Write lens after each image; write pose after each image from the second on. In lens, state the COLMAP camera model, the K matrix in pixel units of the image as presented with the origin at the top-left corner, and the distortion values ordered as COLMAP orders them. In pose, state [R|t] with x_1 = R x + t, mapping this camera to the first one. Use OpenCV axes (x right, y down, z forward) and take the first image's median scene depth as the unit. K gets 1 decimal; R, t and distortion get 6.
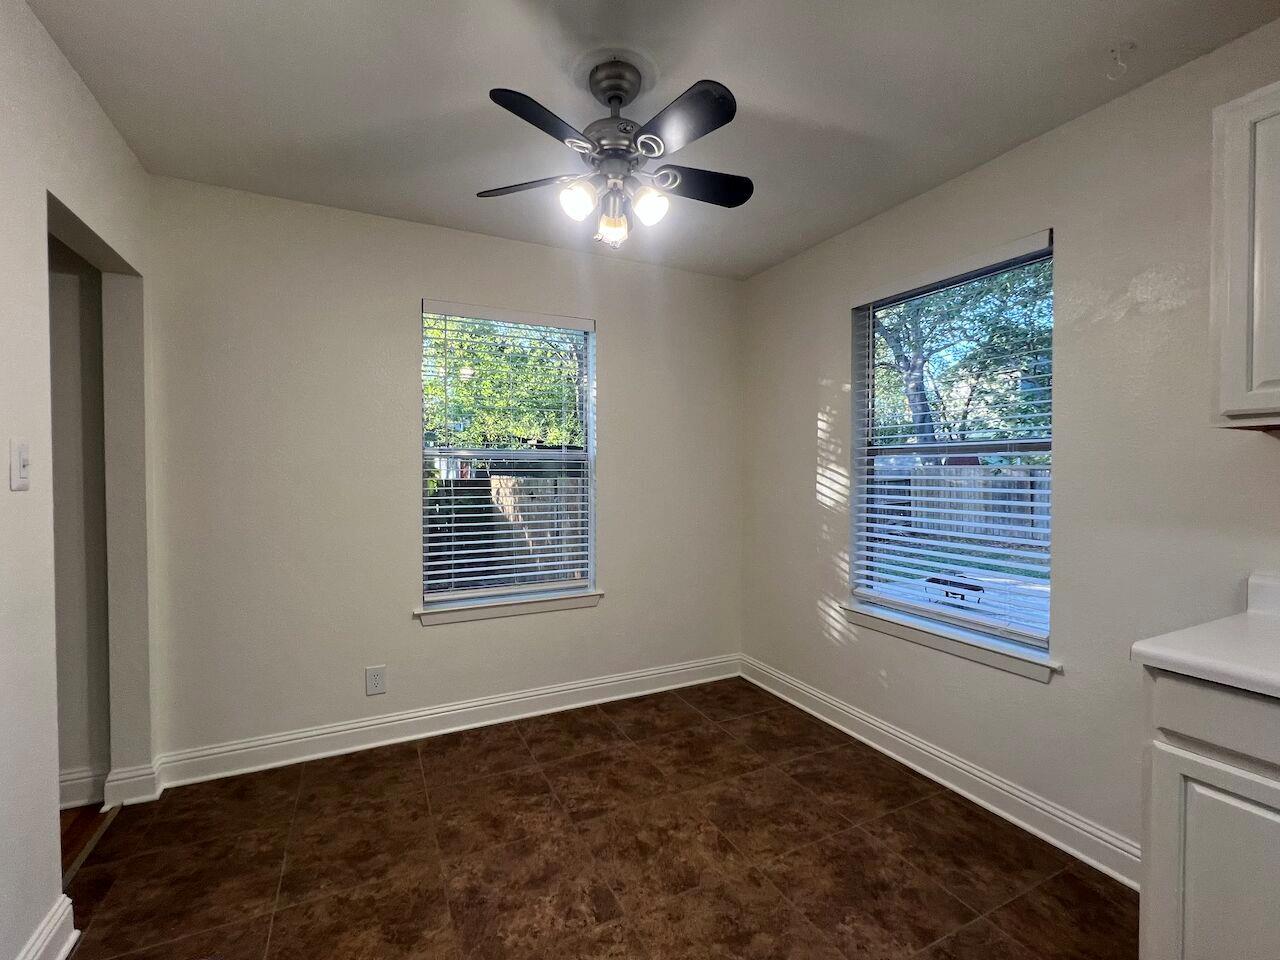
lens RADIAL K [[556.9, 0, 644.2], [0, 556.9, 482.5], [0, 0, 1]] dist [-0.007245, 0.000338]
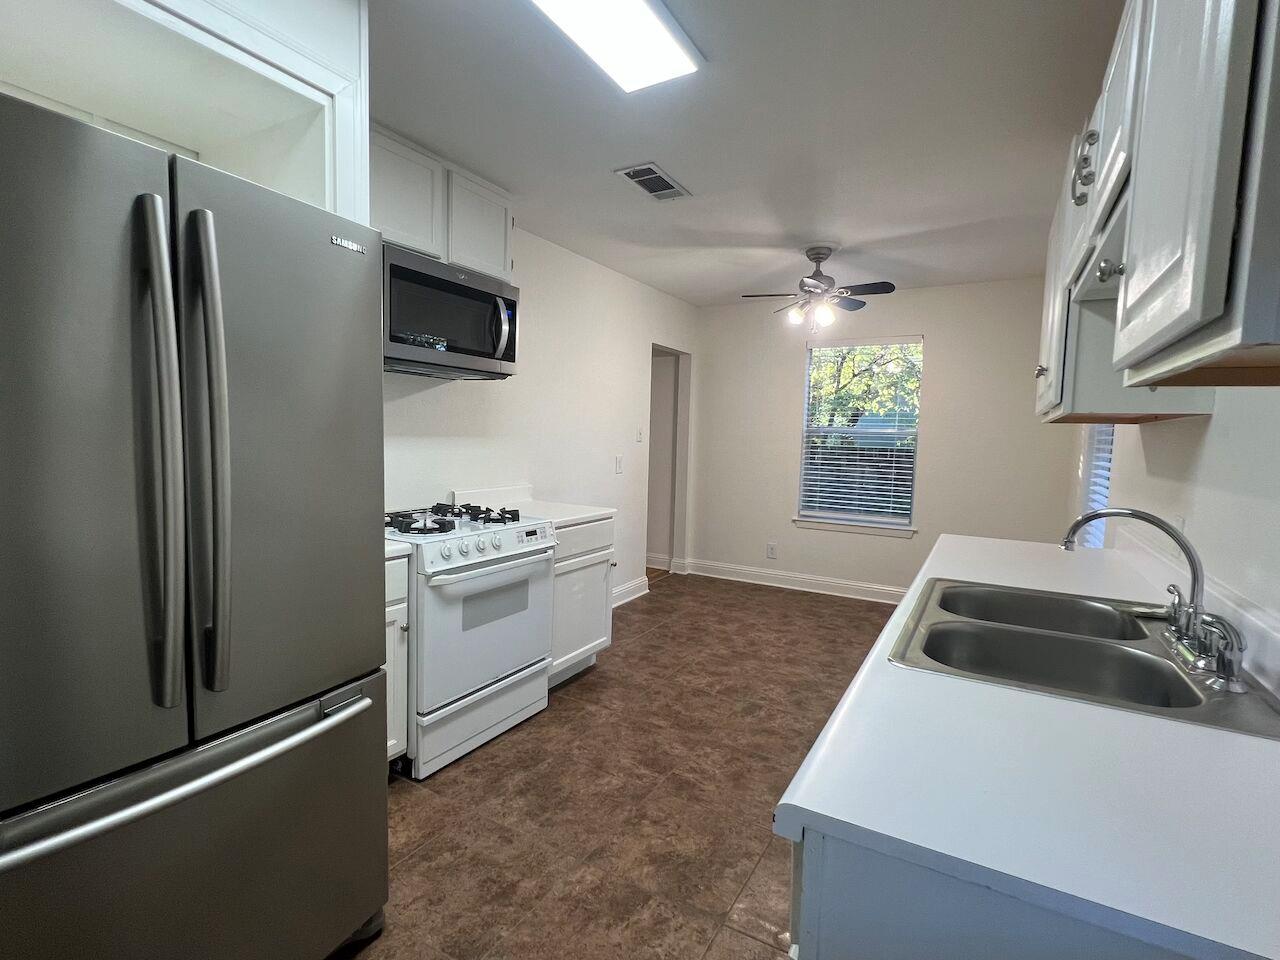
lens RADIAL K [[604.8, 0, 638.5], [0, 604.8, 483.8], [0, 0, 1]] dist [0.005309, 0.000241]
pose [[0.545262, 0.079883, -0.834451, 1.151594], [-0.038437, 0.996785, 0.070307, 0.005605], [0.837384, -0.006262, 0.546579, -0.590615]]
